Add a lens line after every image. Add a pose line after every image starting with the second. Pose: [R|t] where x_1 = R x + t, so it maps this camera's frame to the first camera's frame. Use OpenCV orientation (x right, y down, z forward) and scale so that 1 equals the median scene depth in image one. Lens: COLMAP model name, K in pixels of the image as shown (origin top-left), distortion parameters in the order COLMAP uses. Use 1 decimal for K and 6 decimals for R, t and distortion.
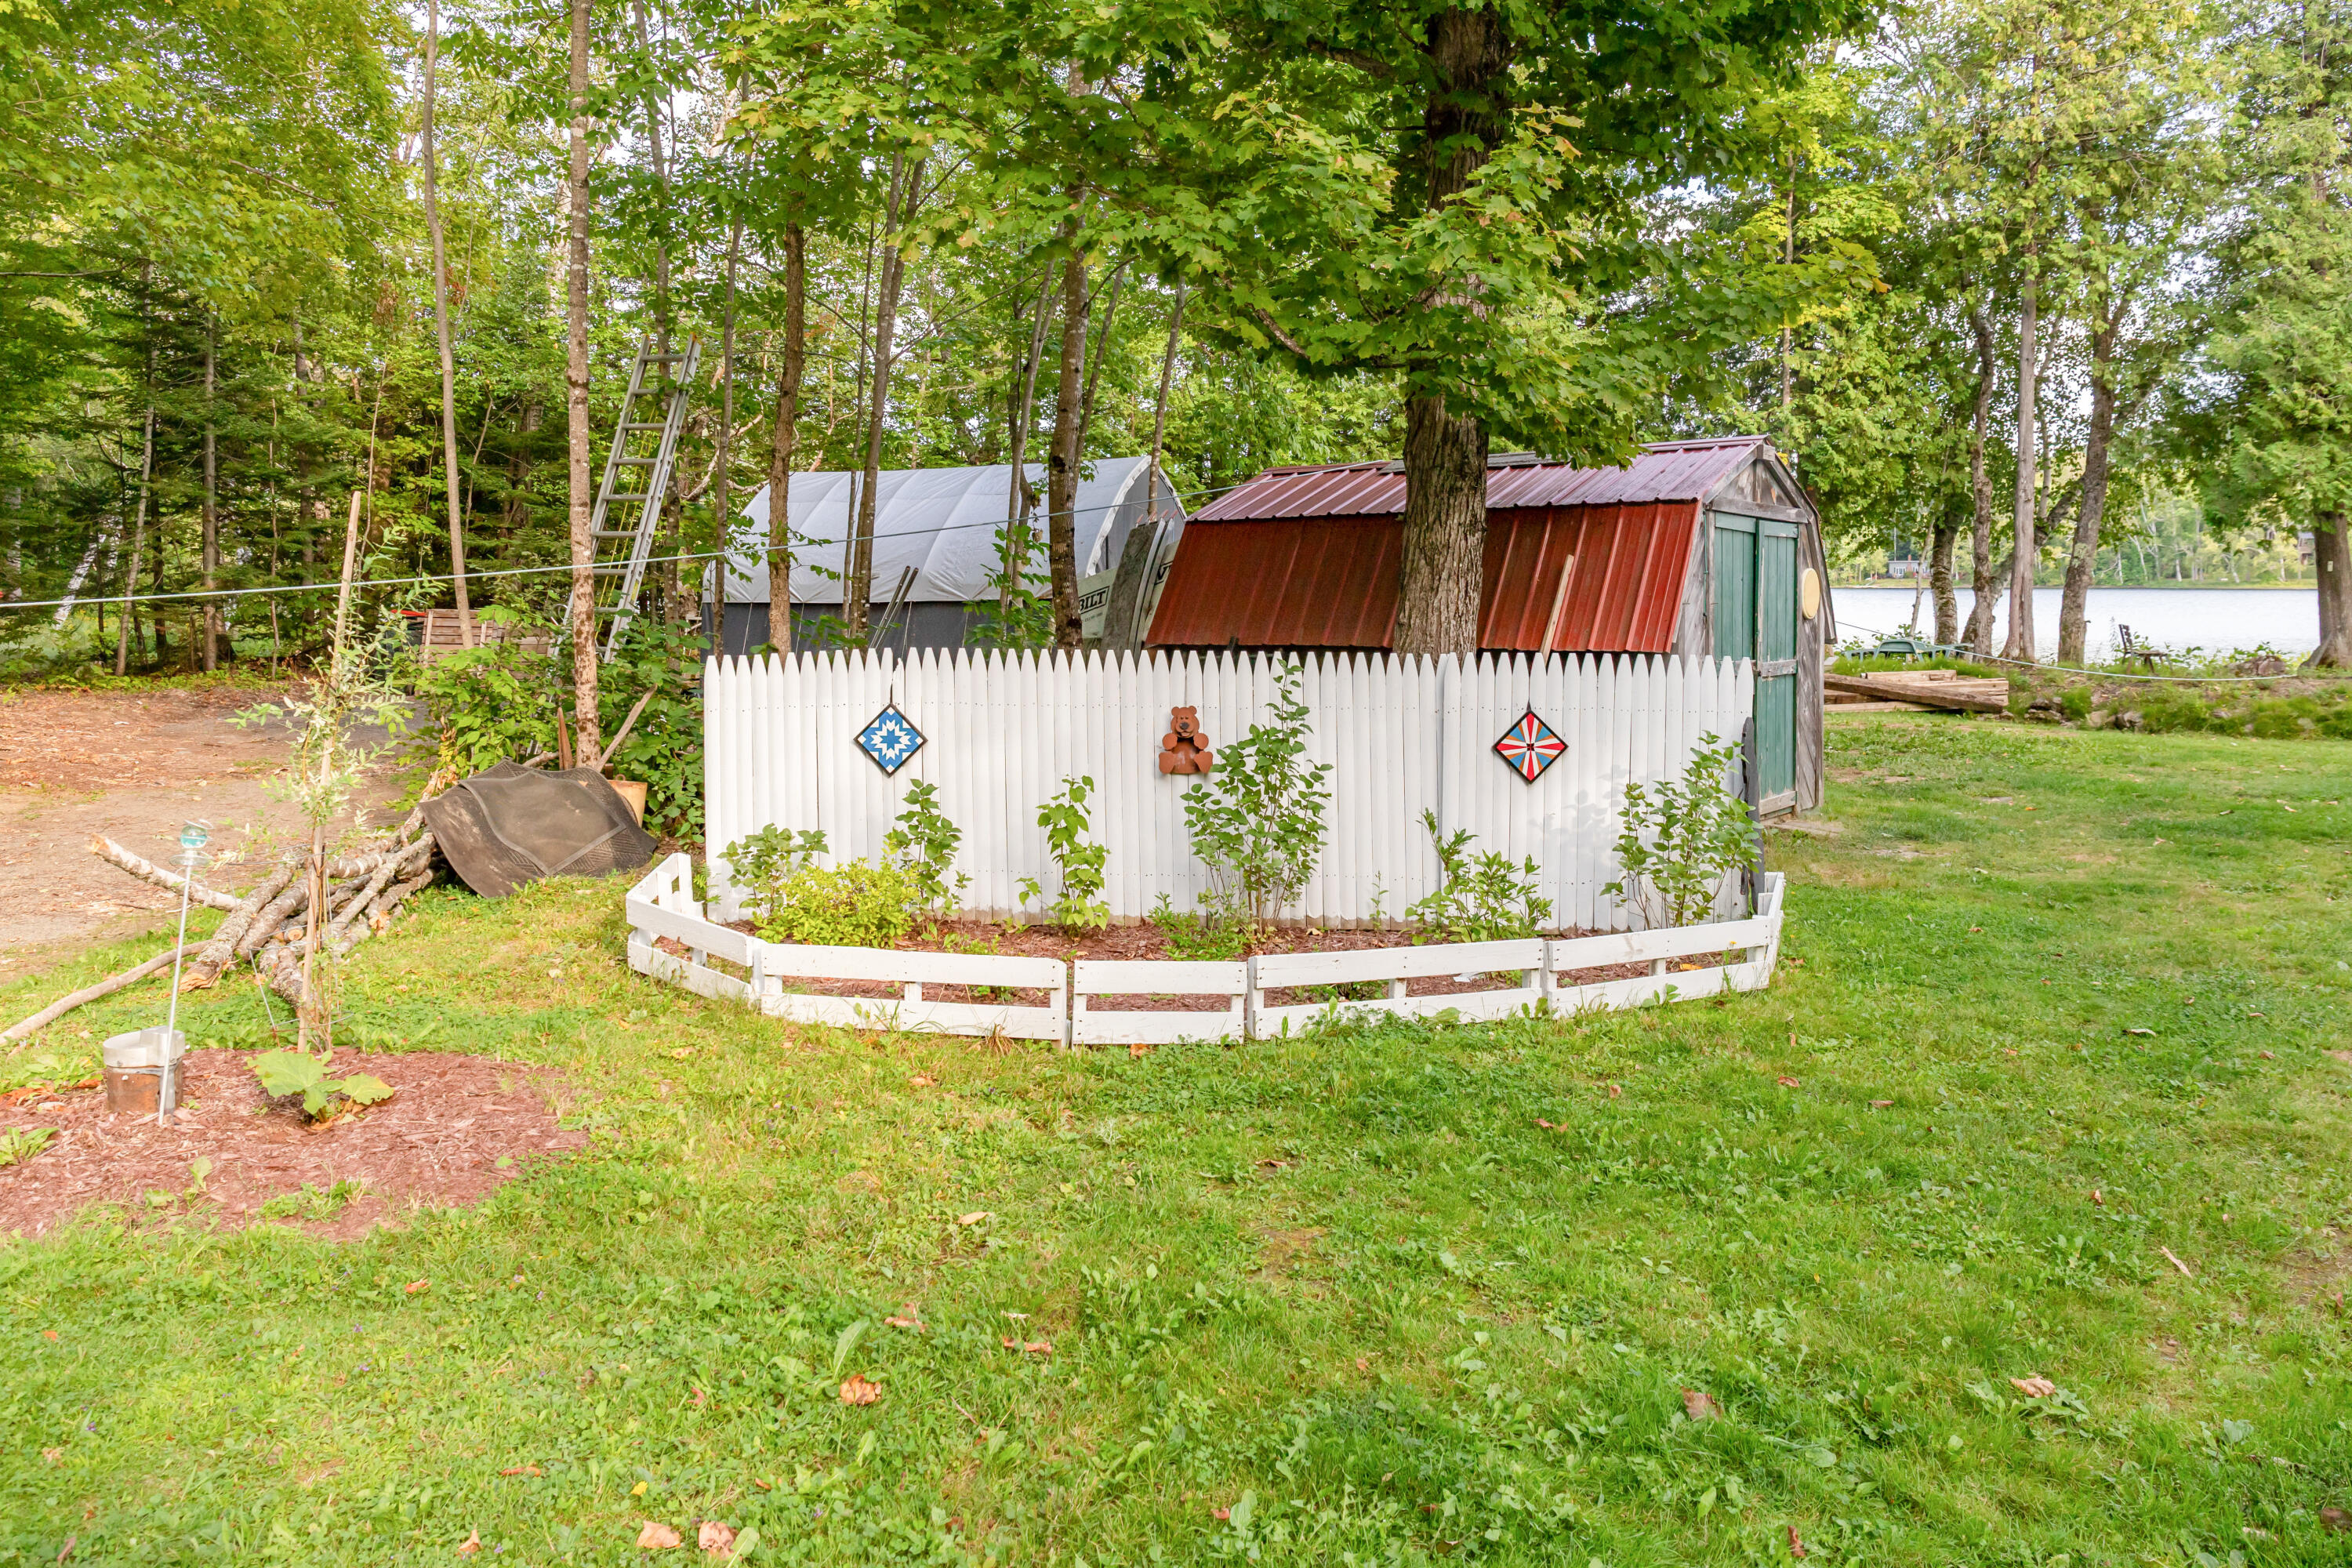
lens RADIAL K [[1673.6, 0, 1158.7], [0, 1673.6, 644.7], [0, 0, 1]] dist [-0.001722, -0.050465]
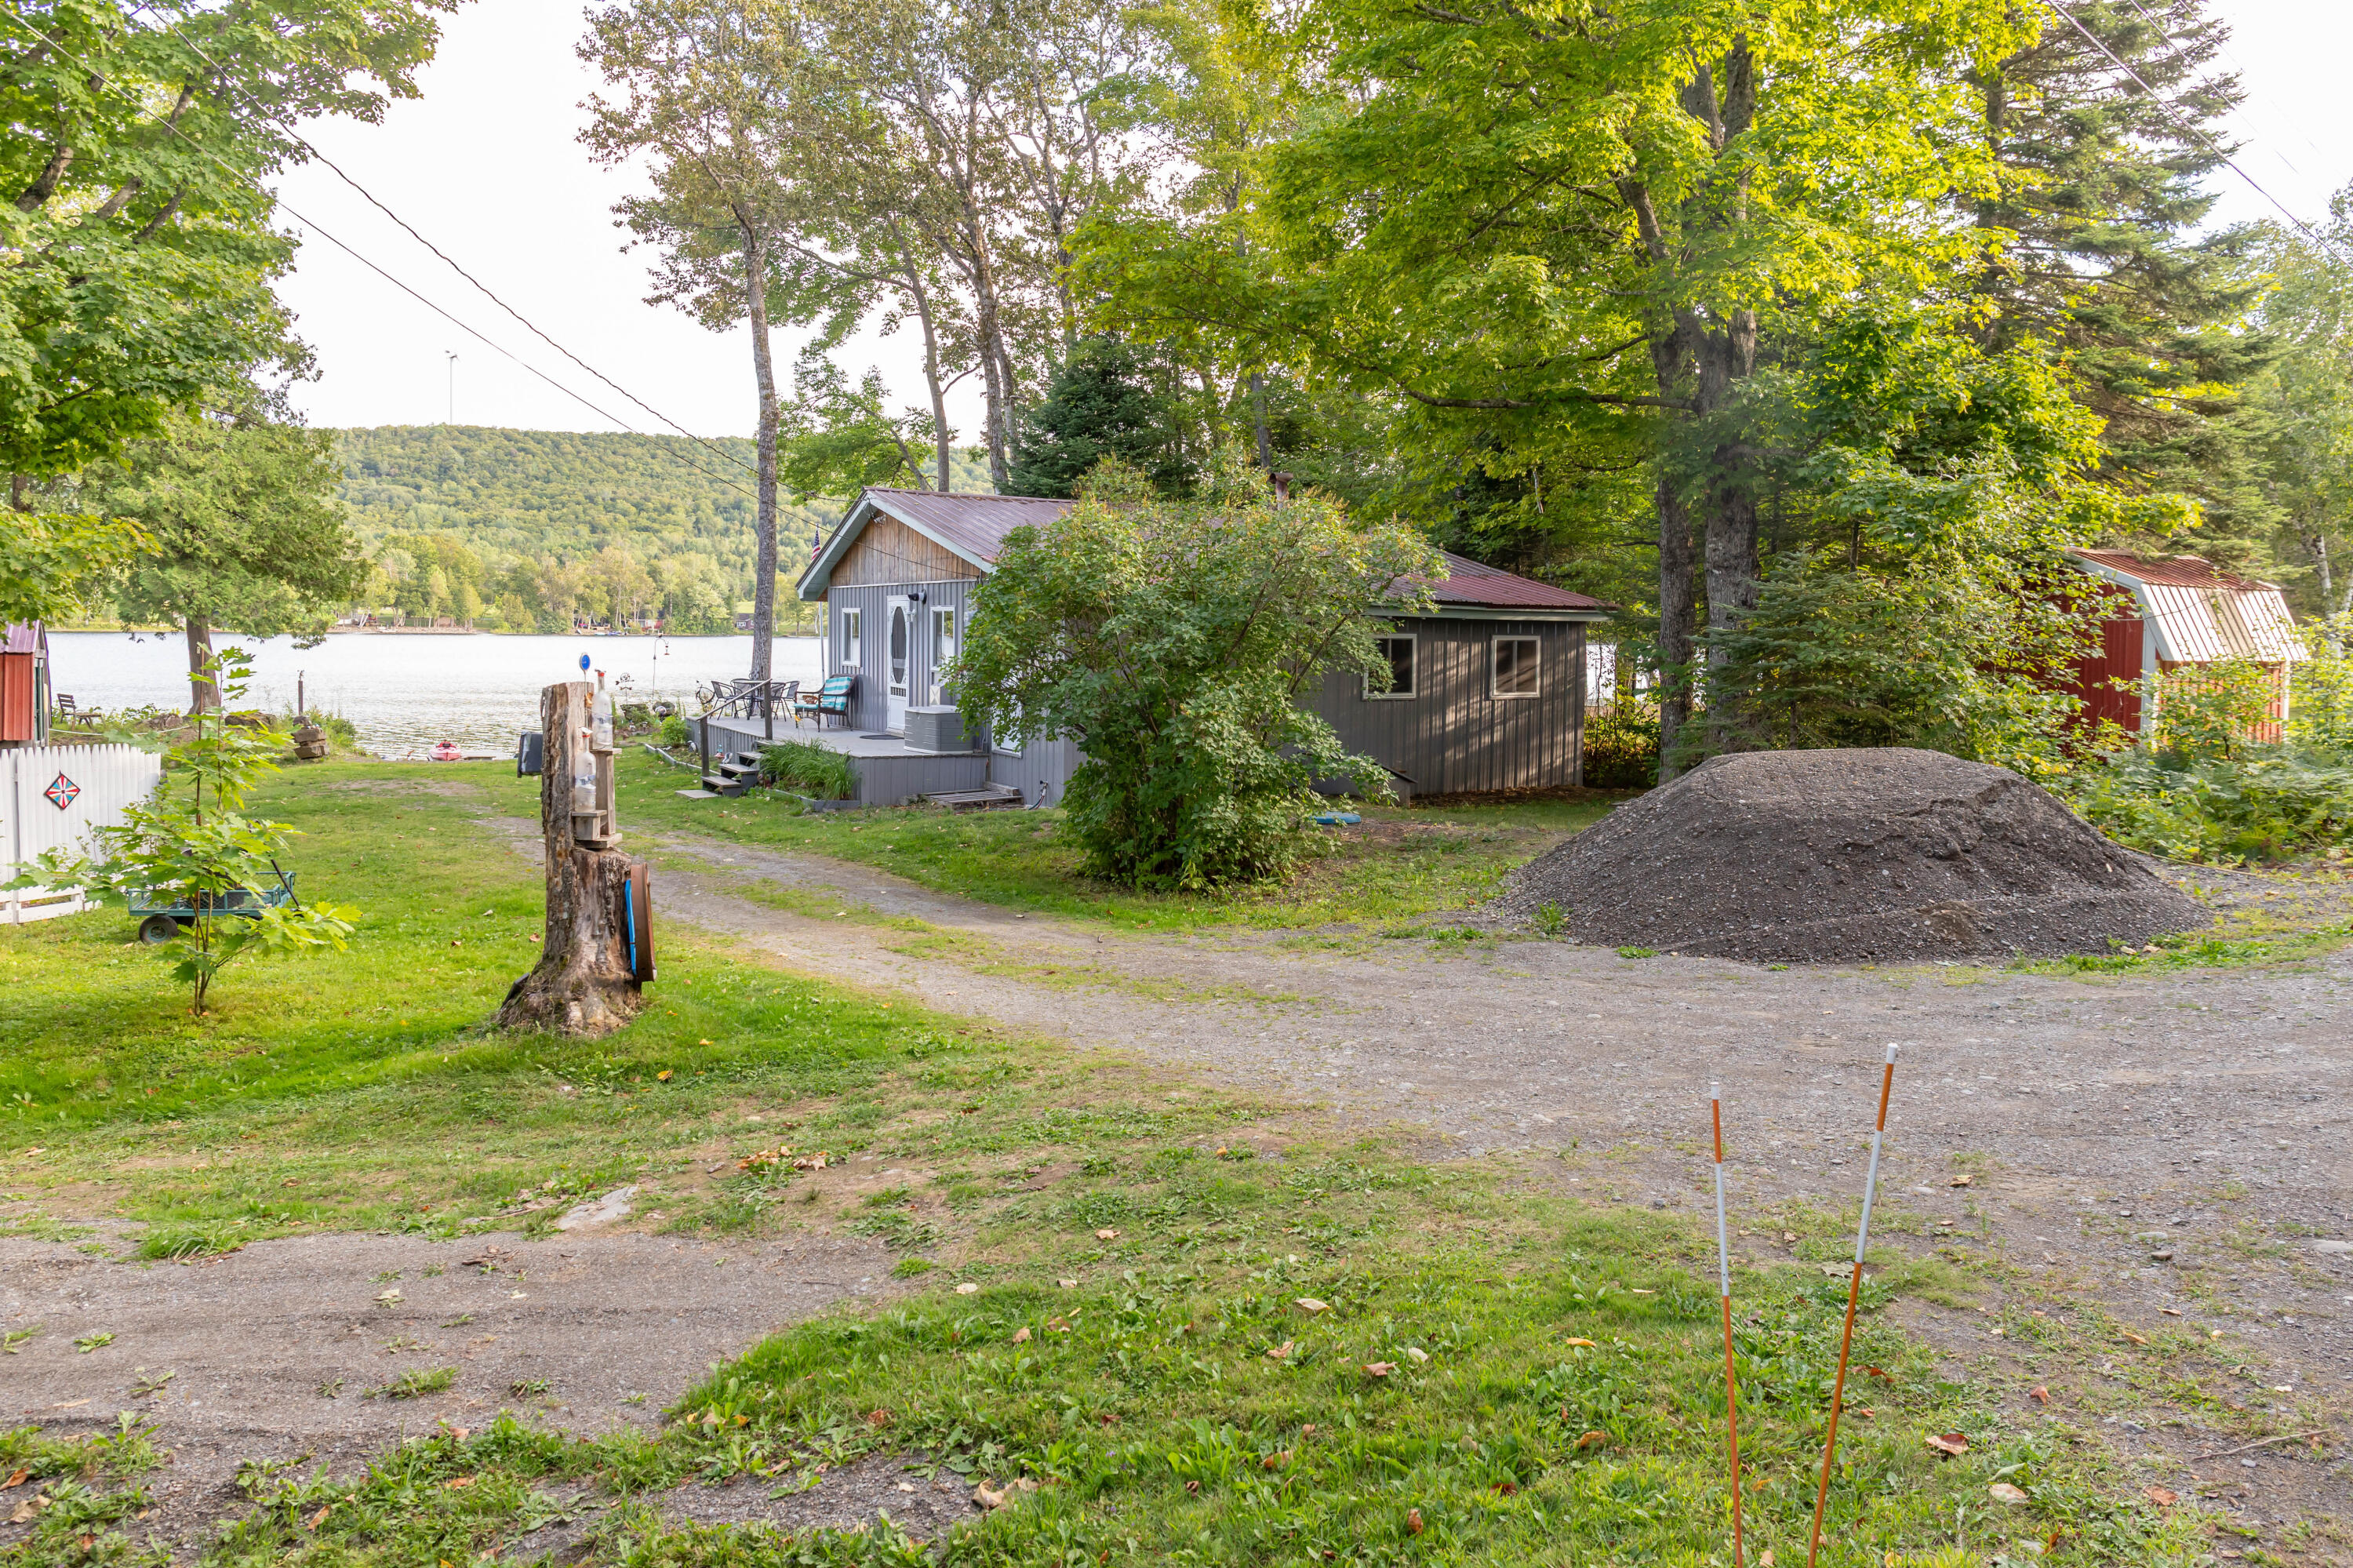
lens RADIAL K [[1638.5, 0, 1169.9], [0, 1638.5, 714.0], [0, 0, 1]] dist [0.007871, -0.069905]
pose [[0.325266, -0.035537, 0.944955, -0.372837], [0.016901, 0.999352, 0.031766, -0.021861], [-0.945471, 0.005638, 0.325656, -0.282815]]
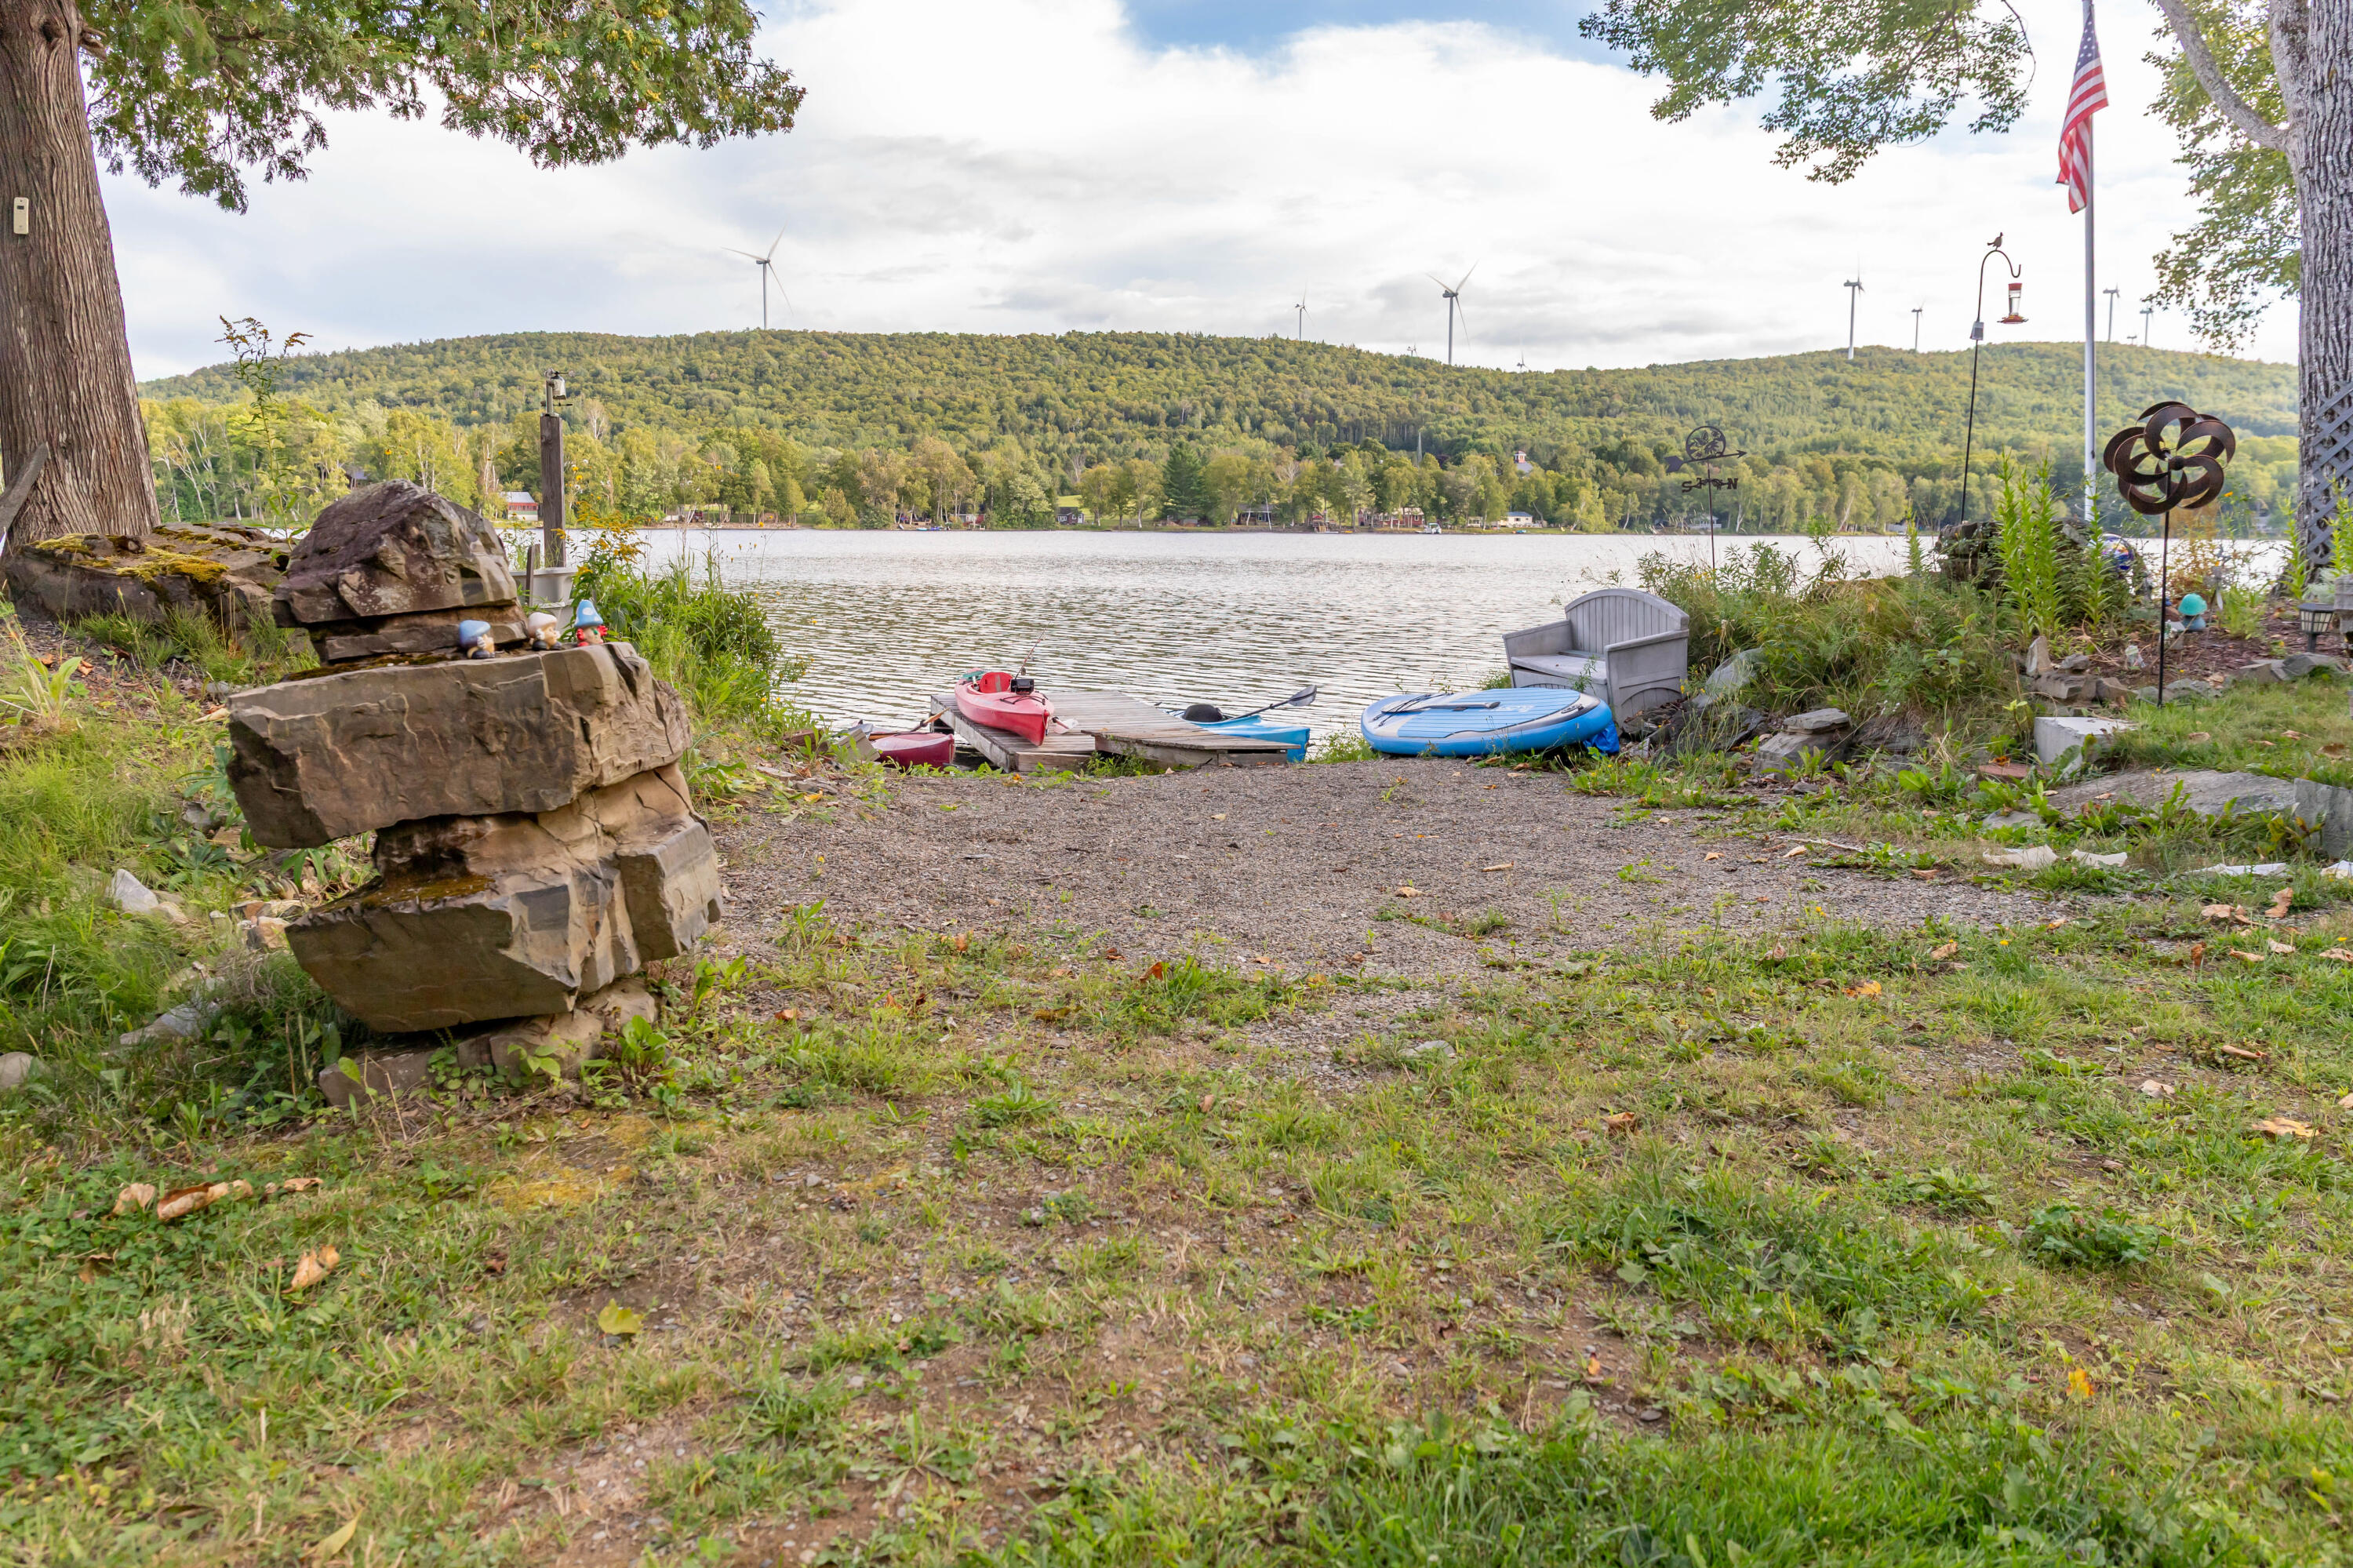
lens RADIAL K [[1638.5, 0, 1169.9], [0, 1638.5, 714.0], [0, 0, 1]] dist [0.007871, -0.069905]
pose [[0.483221, -0.088298, 0.871034, 0.561530], [0.020982, 0.995783, 0.089304, 0.014837], [-0.875247, -0.024877, 0.483036, 0.698554]]
